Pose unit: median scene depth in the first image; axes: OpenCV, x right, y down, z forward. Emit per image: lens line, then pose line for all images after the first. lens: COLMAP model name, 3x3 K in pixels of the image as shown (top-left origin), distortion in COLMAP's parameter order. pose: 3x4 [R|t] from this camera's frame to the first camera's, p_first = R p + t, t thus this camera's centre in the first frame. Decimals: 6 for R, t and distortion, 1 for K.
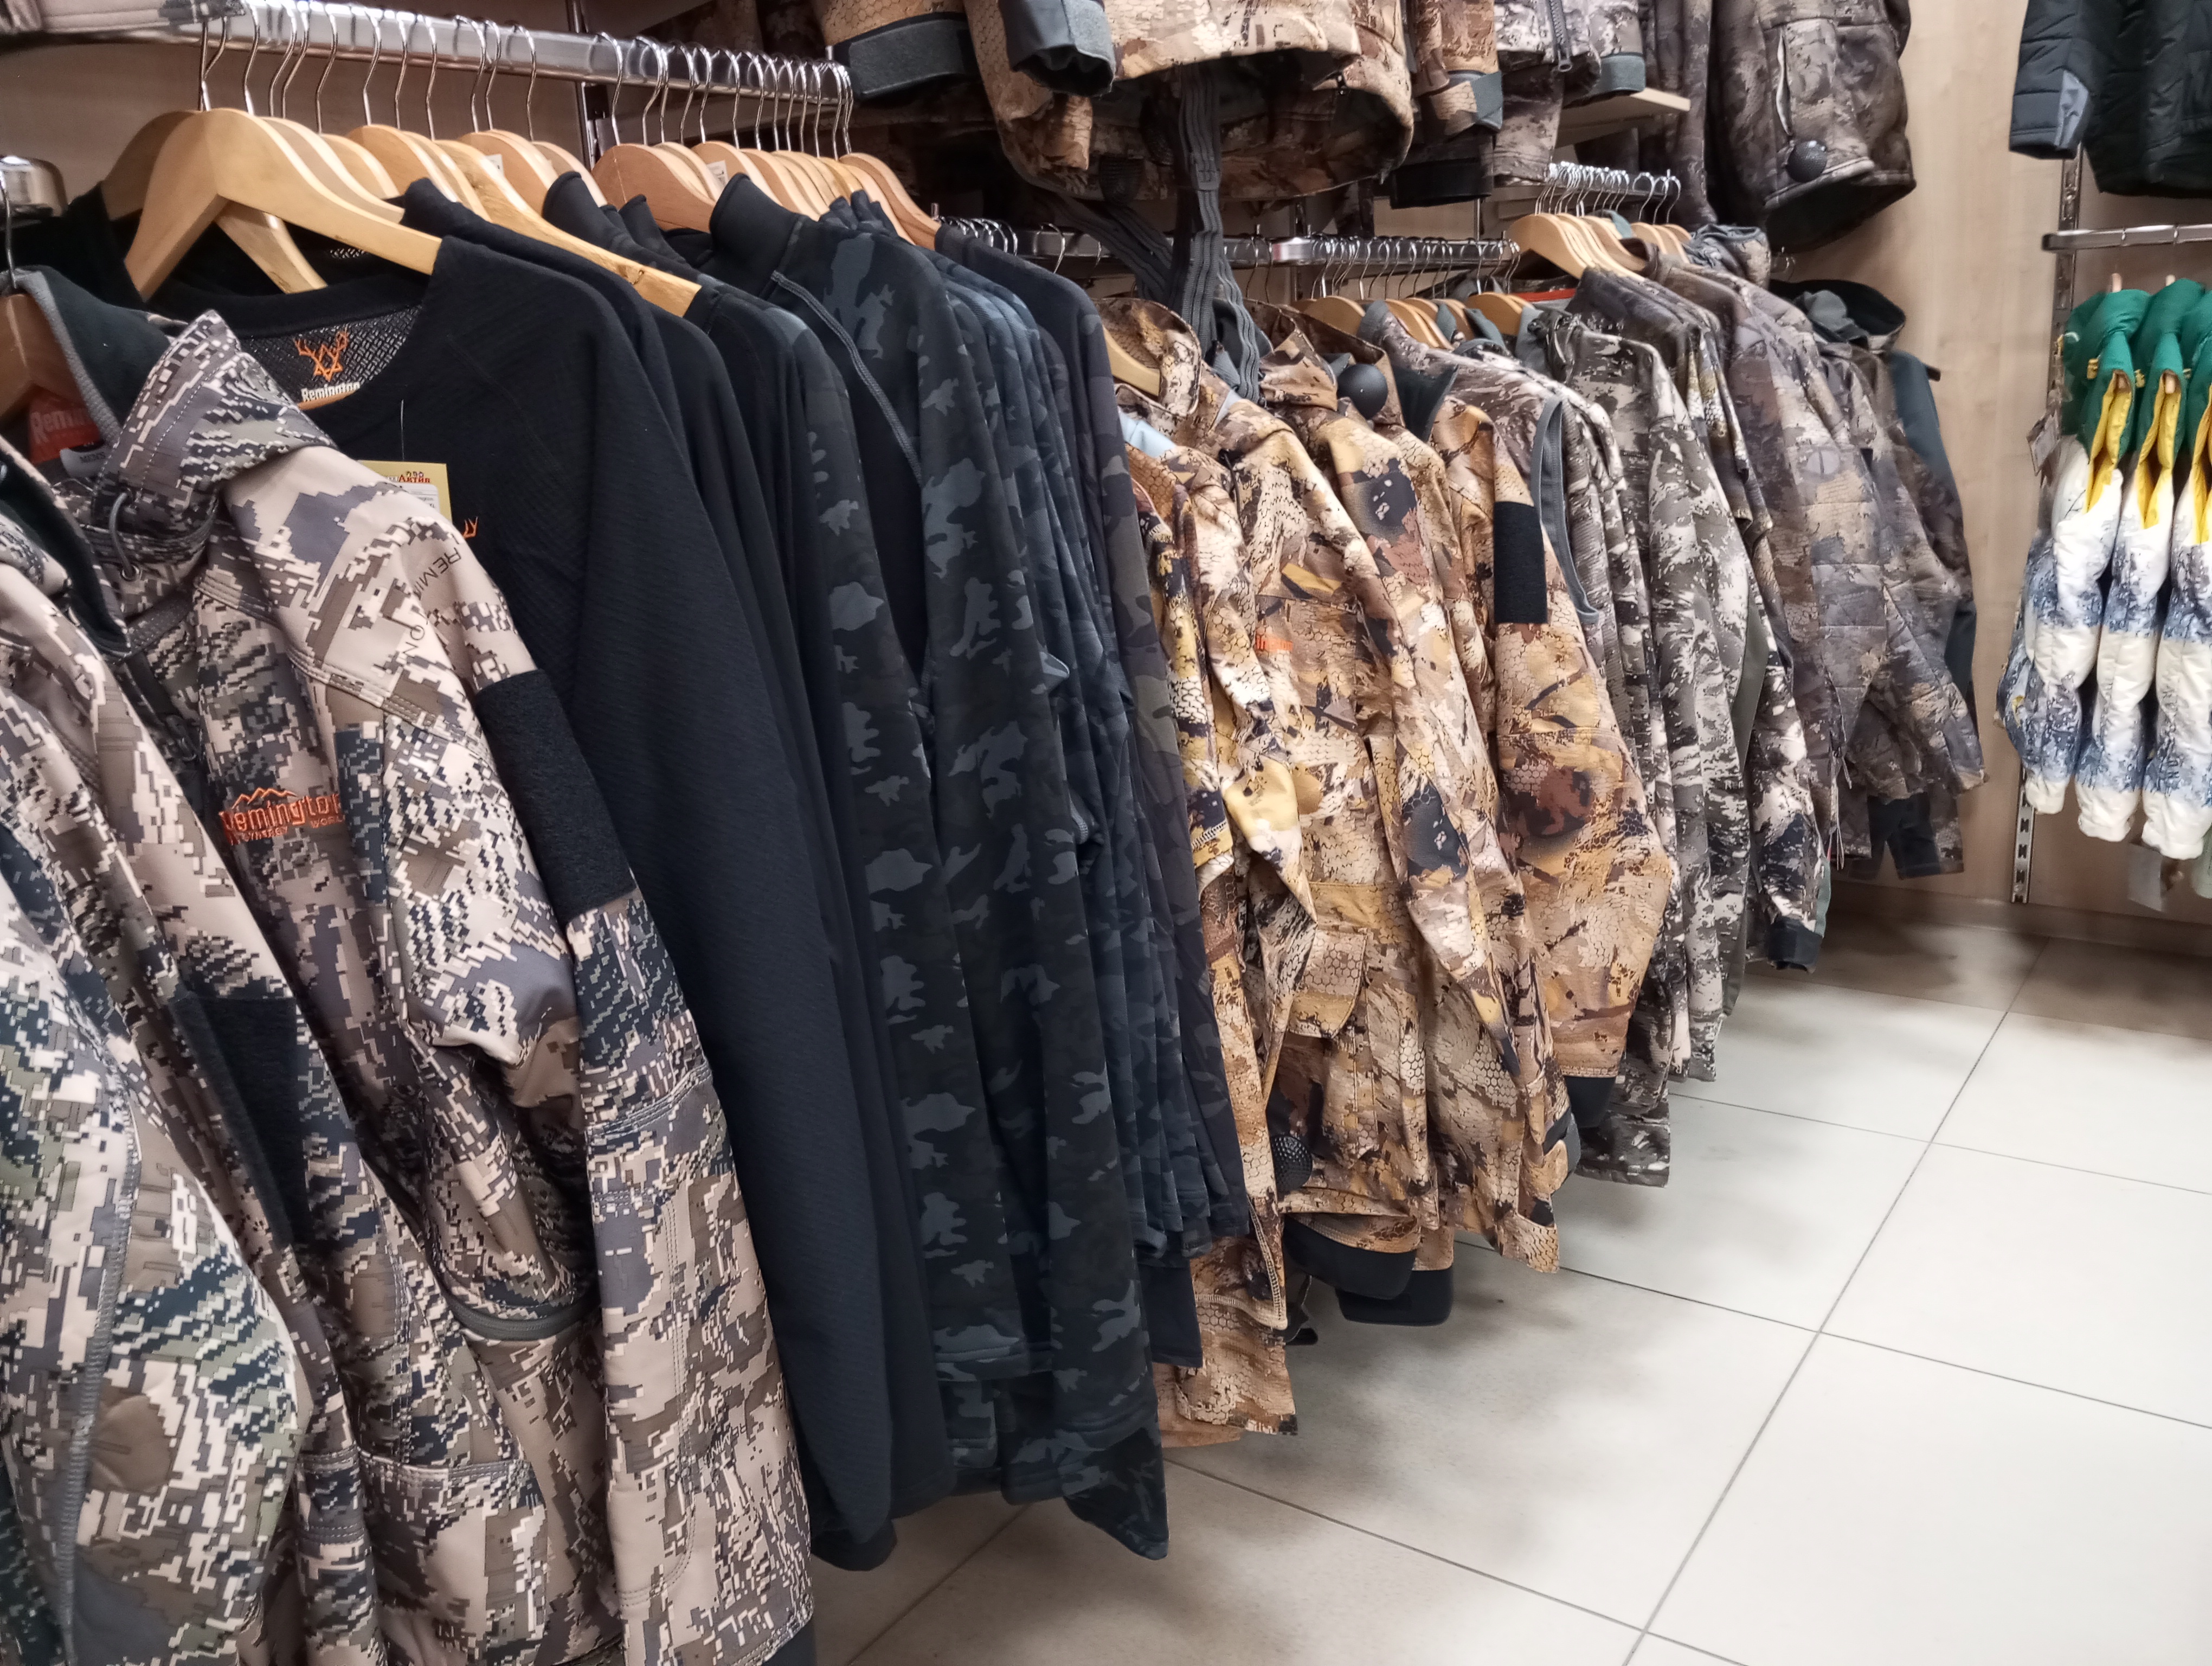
lens RADIAL K [[1811.1, 0, 1106.0], [0, 1811.1, 833.0], [0, 0, 1]] dist [0.036329, -0.070300]
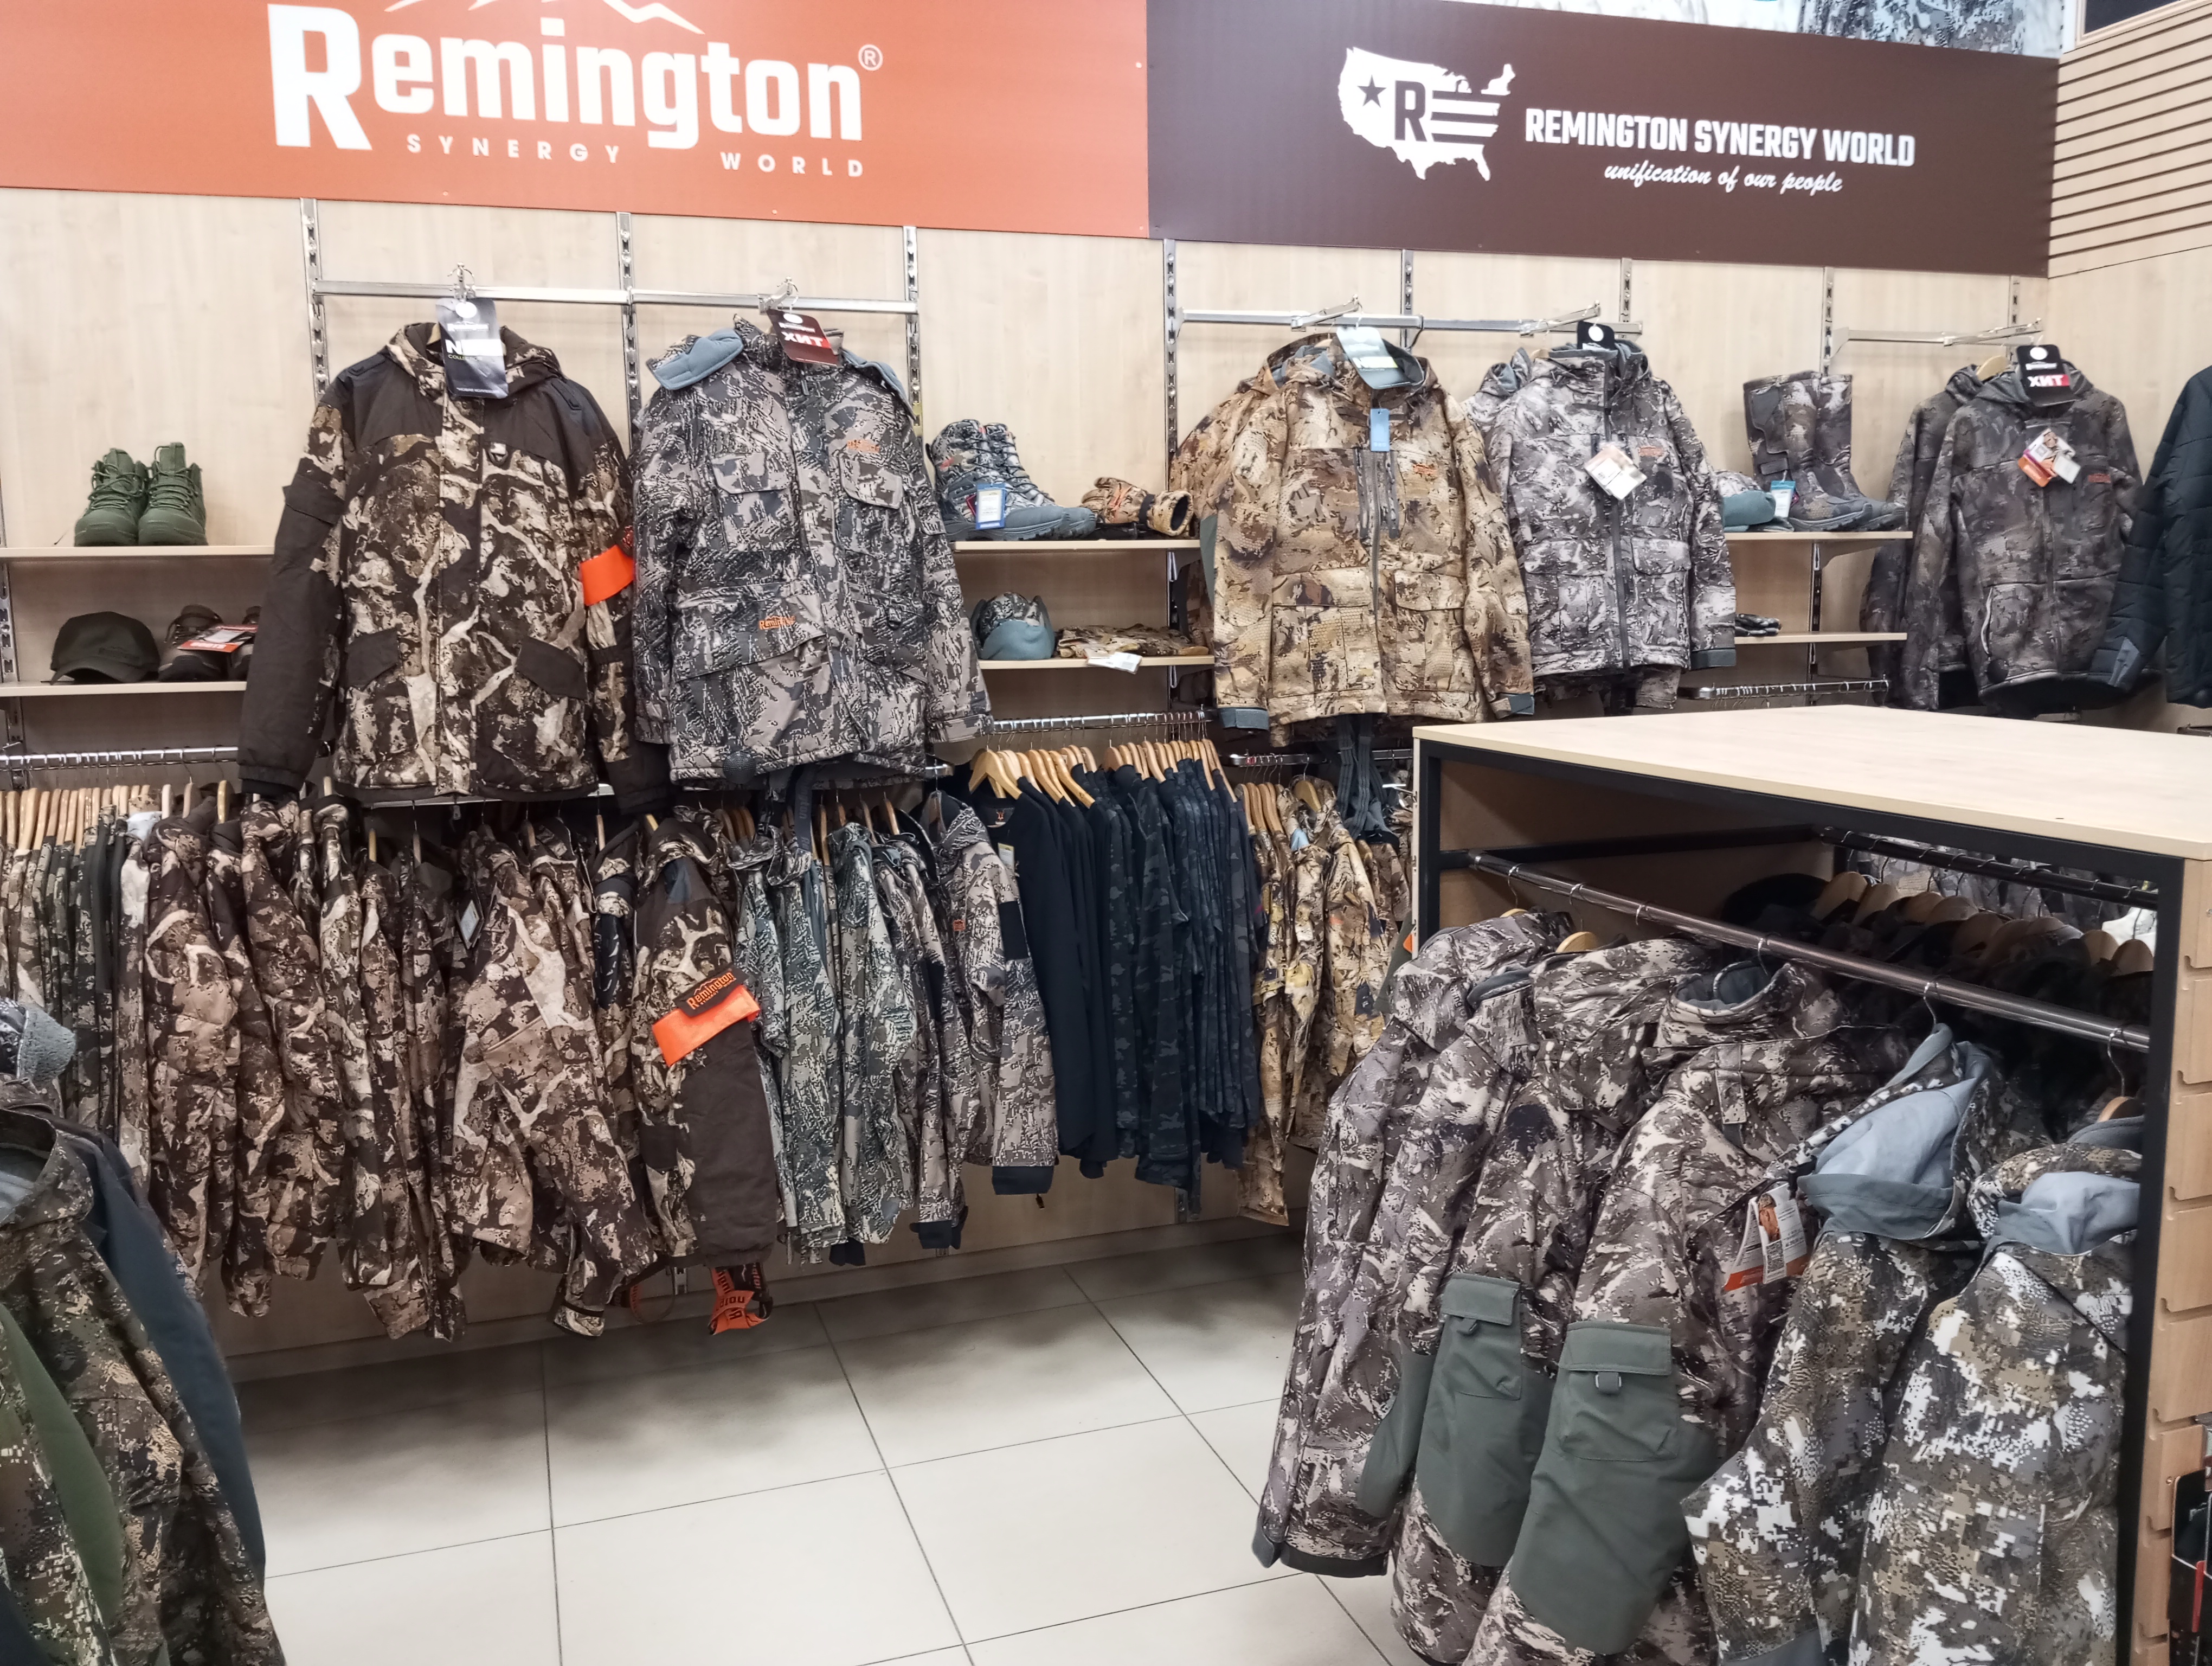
lens RADIAL K [[1787.3, 0, 1106.0], [0, 1787.3, 833.0], [0, 0, 1]] dist [0.148542, -0.296134]
pose [[0.800522, 0.120841, -0.586994, 2.247664], [-0.172742, 0.984417, -0.032923, -0.145063], [0.573869, 0.127754, 0.808921, -2.217632]]
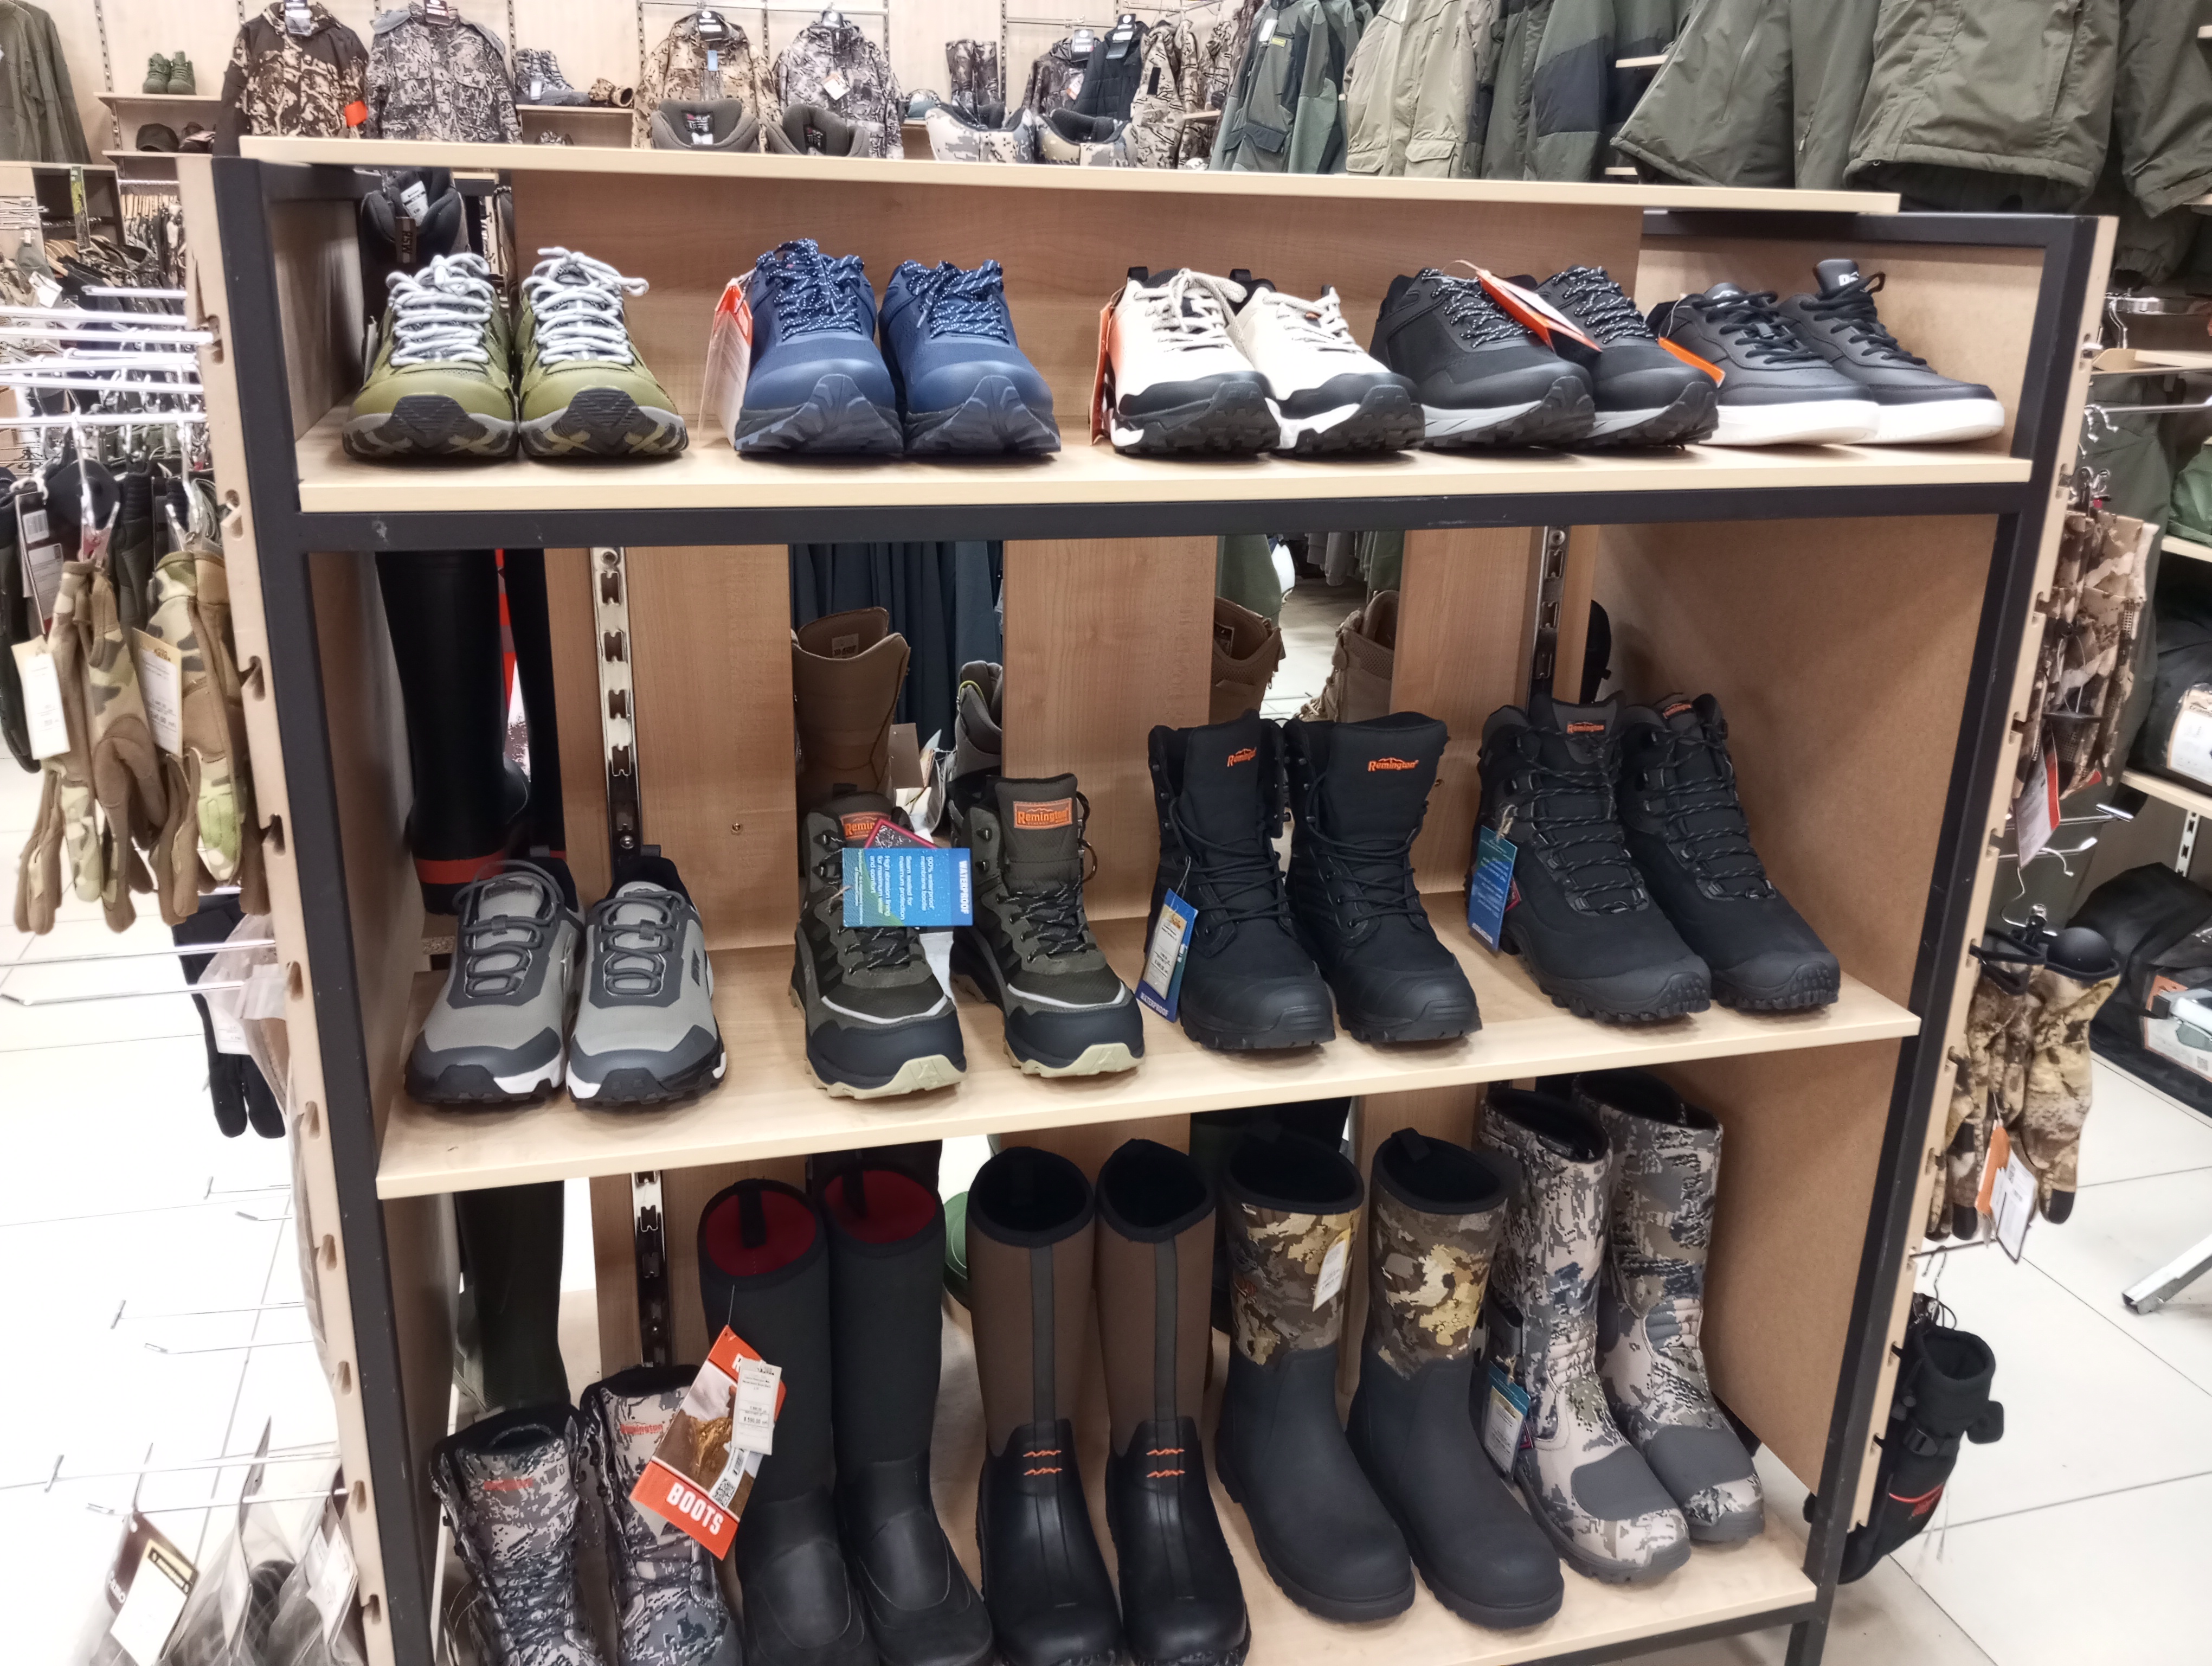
lens RADIAL K [[1811.1, 0, 1106.0], [0, 1811.1, 833.0], [0, 0, 1]] dist [0.036329, -0.070300]
pose [[0.770268, 0.273590, -0.576052, 7.893639], [-0.217869, 0.961844, 0.165495, 0.479660], [0.599350, -0.001972, 0.800485, -4.721532]]
